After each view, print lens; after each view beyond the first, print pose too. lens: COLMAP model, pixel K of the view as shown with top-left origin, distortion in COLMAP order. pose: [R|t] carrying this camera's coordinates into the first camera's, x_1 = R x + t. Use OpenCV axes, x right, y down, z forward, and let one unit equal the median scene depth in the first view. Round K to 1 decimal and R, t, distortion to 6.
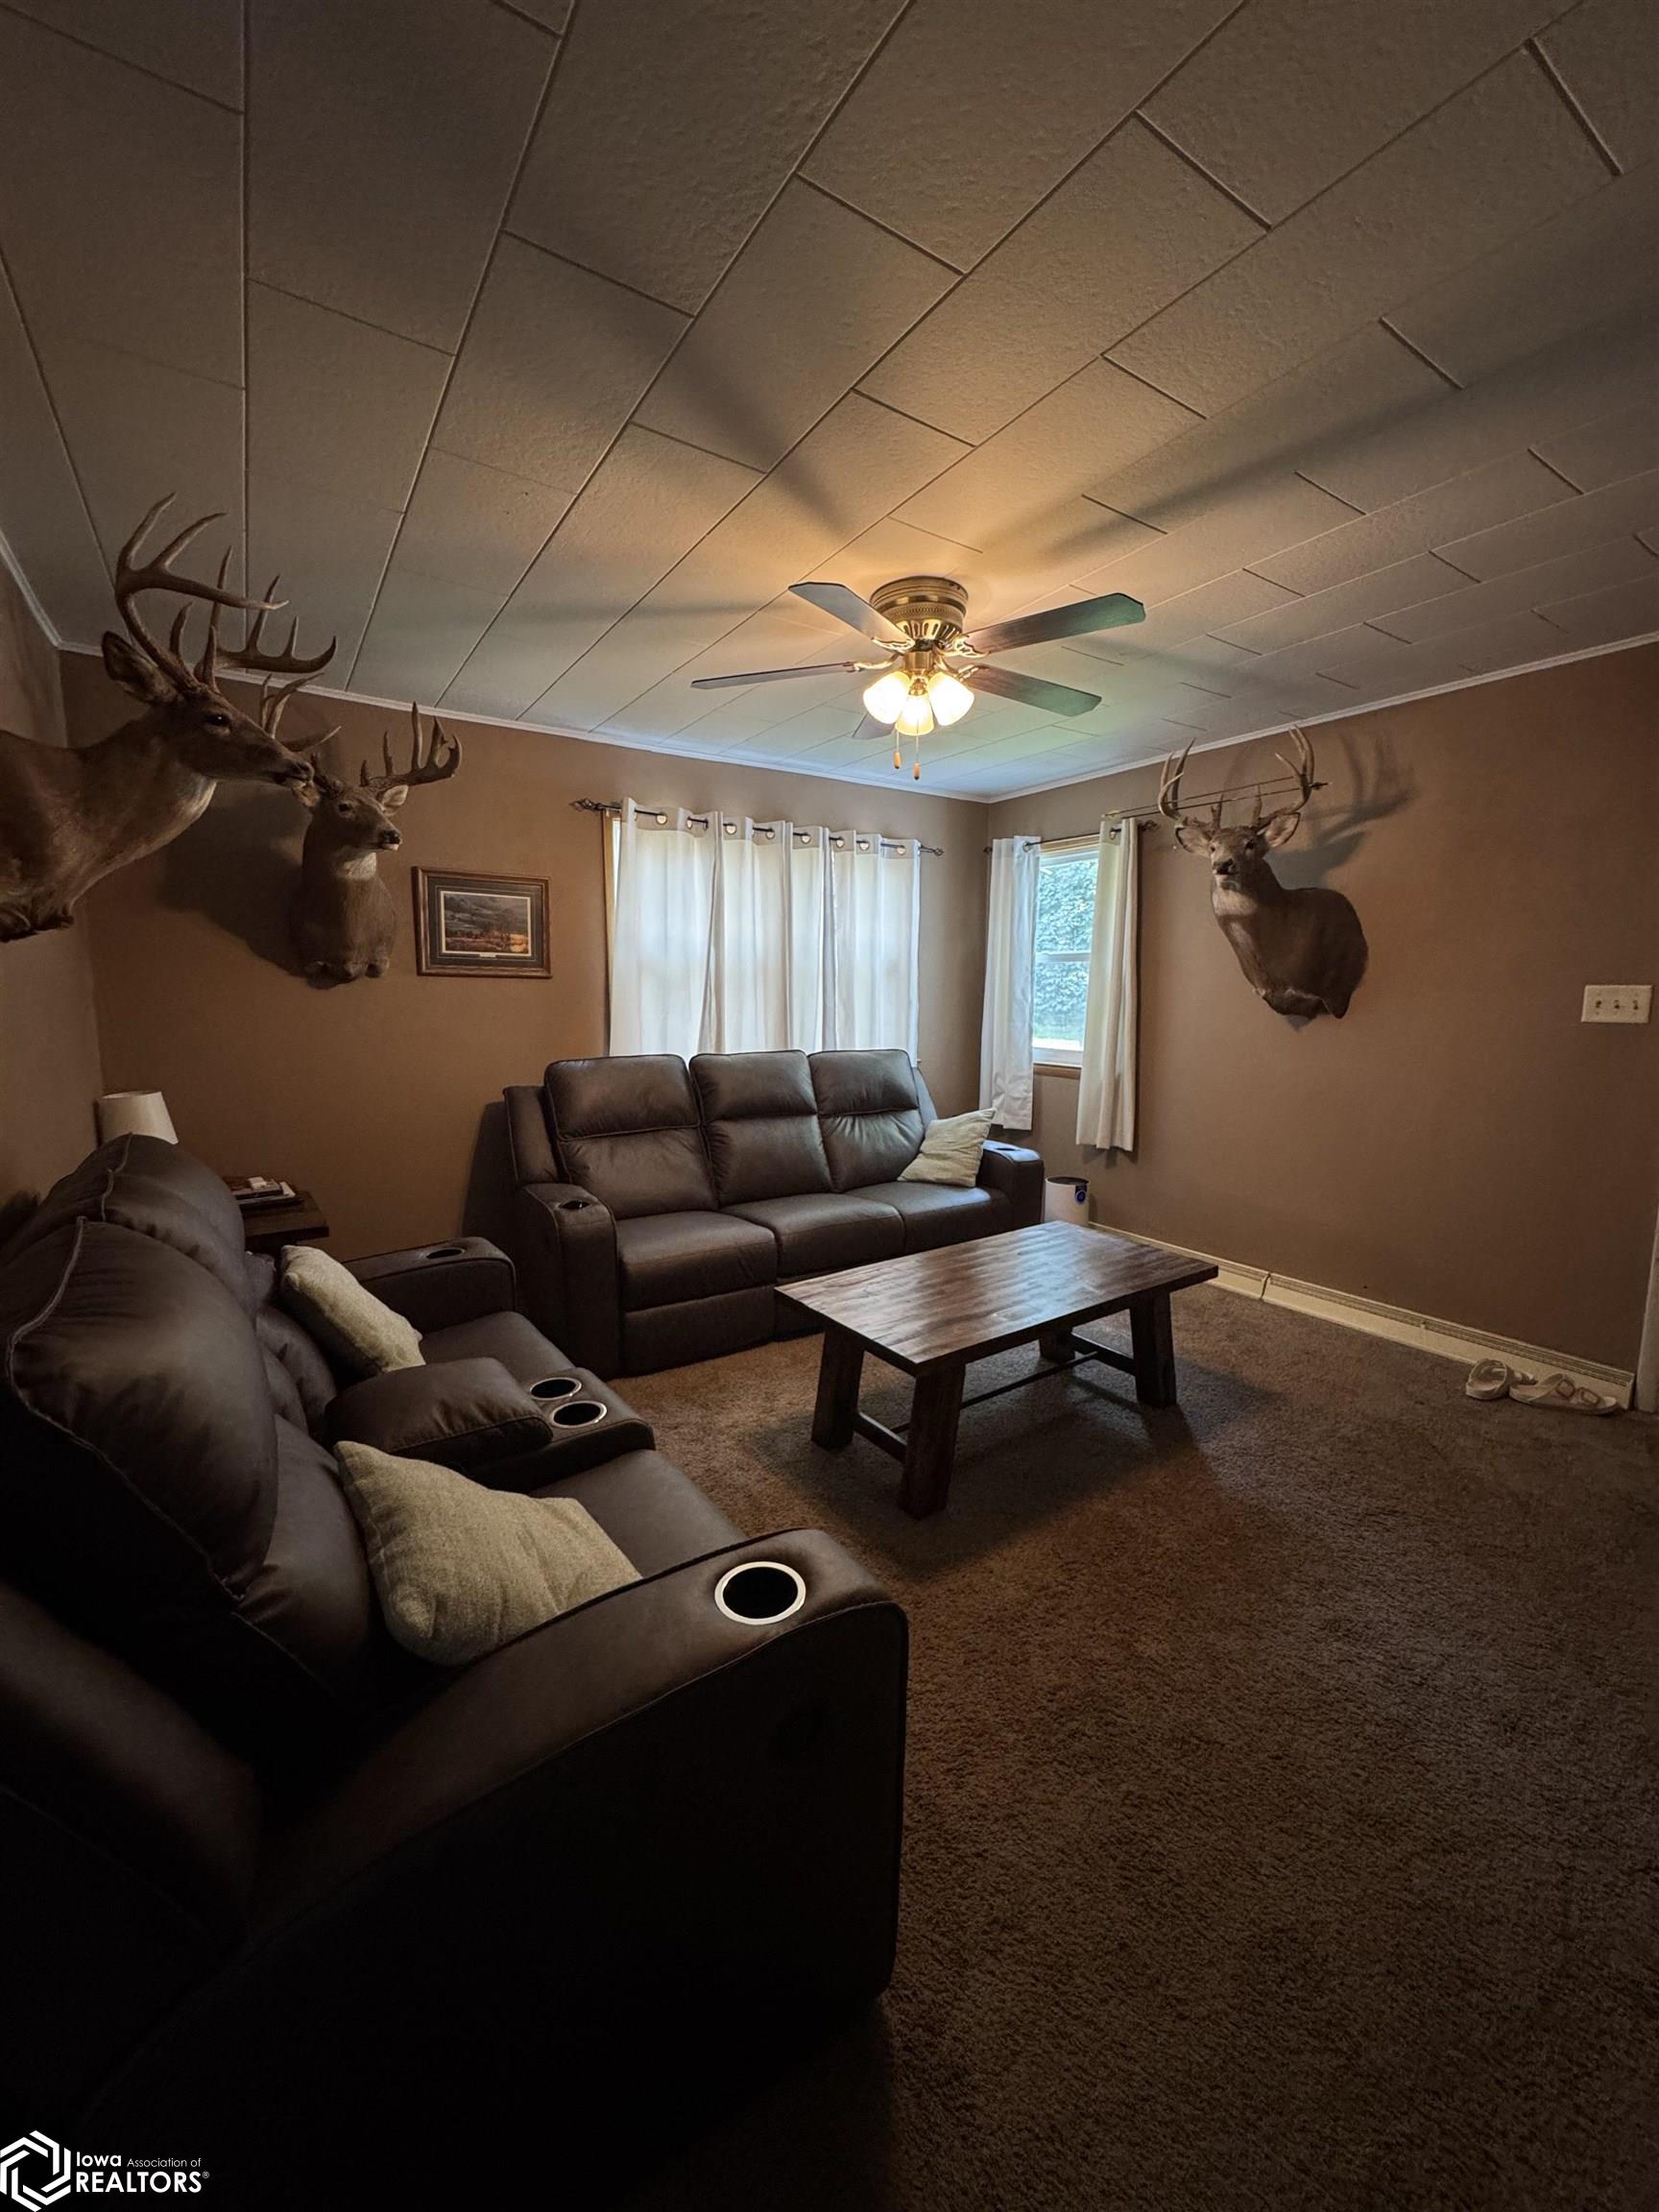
lens RADIAL K [[880.2, 0, 830.7], [0, 880.2, 1104.2], [0, 0, 1]] dist [-0.004694, 0.000214]
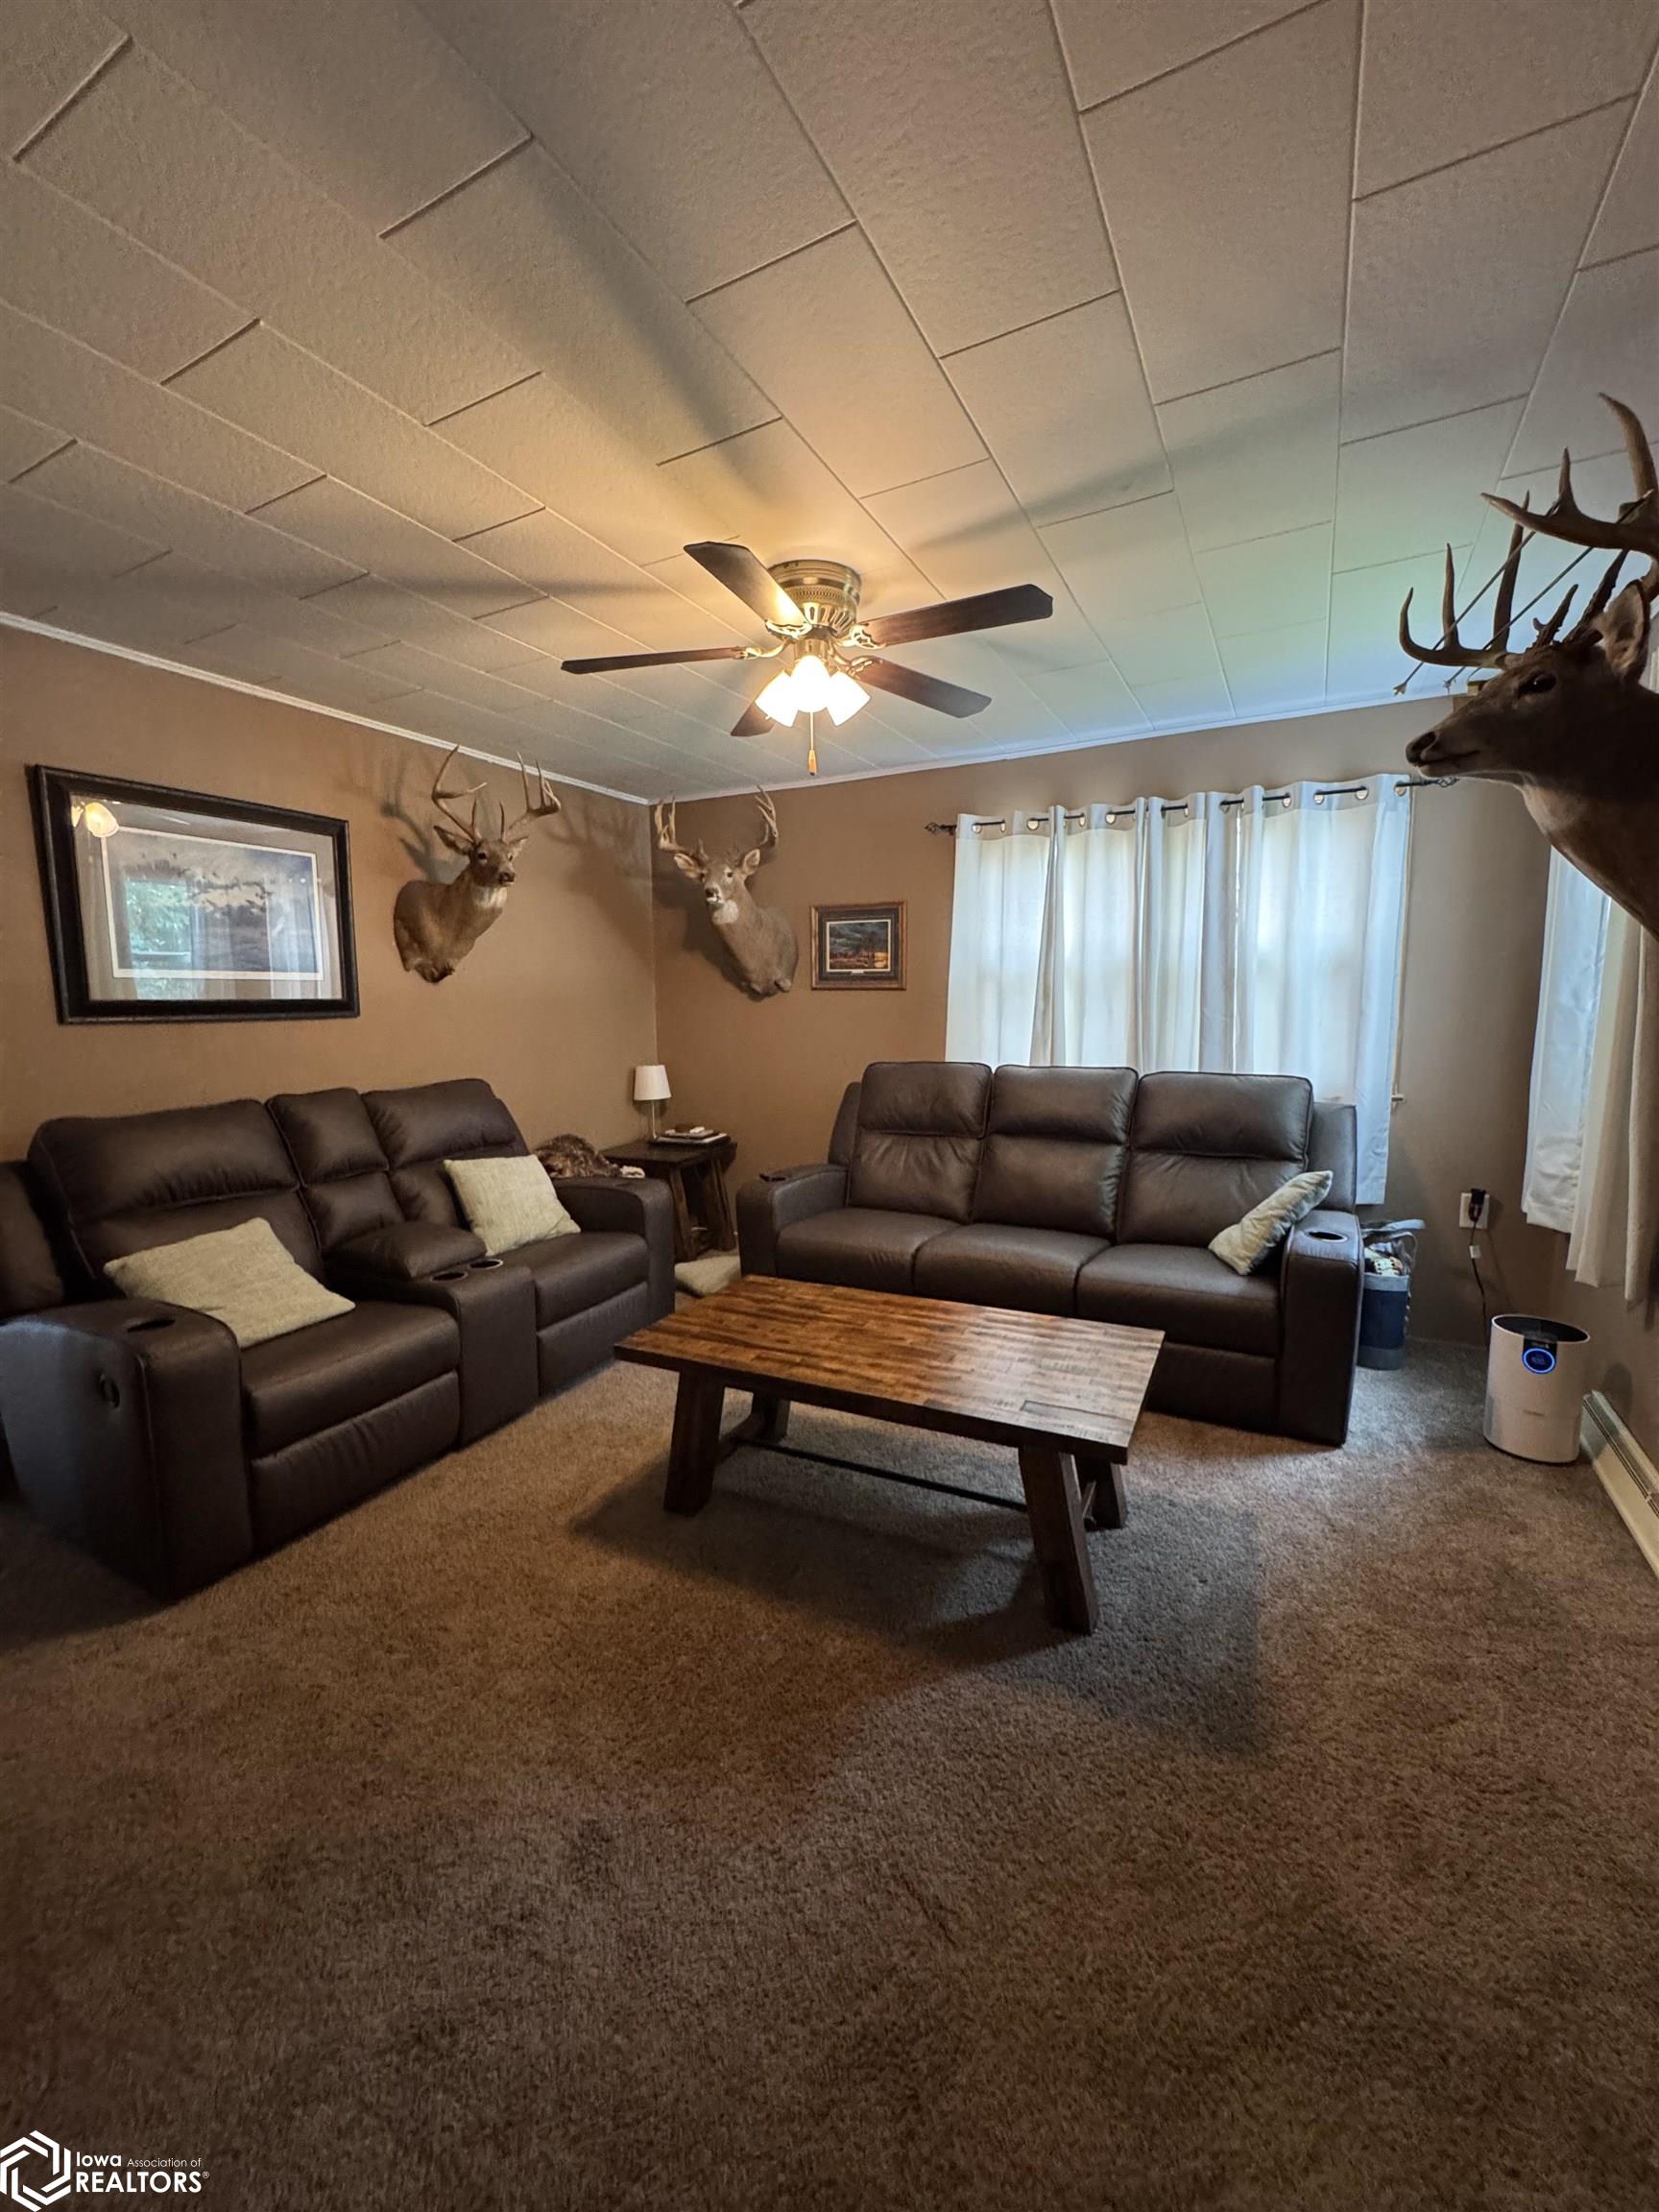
lens RADIAL K [[880.2, 0, 828.8], [0, 880.2, 1101.3], [0, 0, 1]] dist [-0.004694, 0.000214]
pose [[0.474654, 0.089869, -0.875572, 0.648034], [-0.101910, 0.993695, 0.046747, -0.045088], [0.874253, 0.067041, 0.480820, 0.394087]]
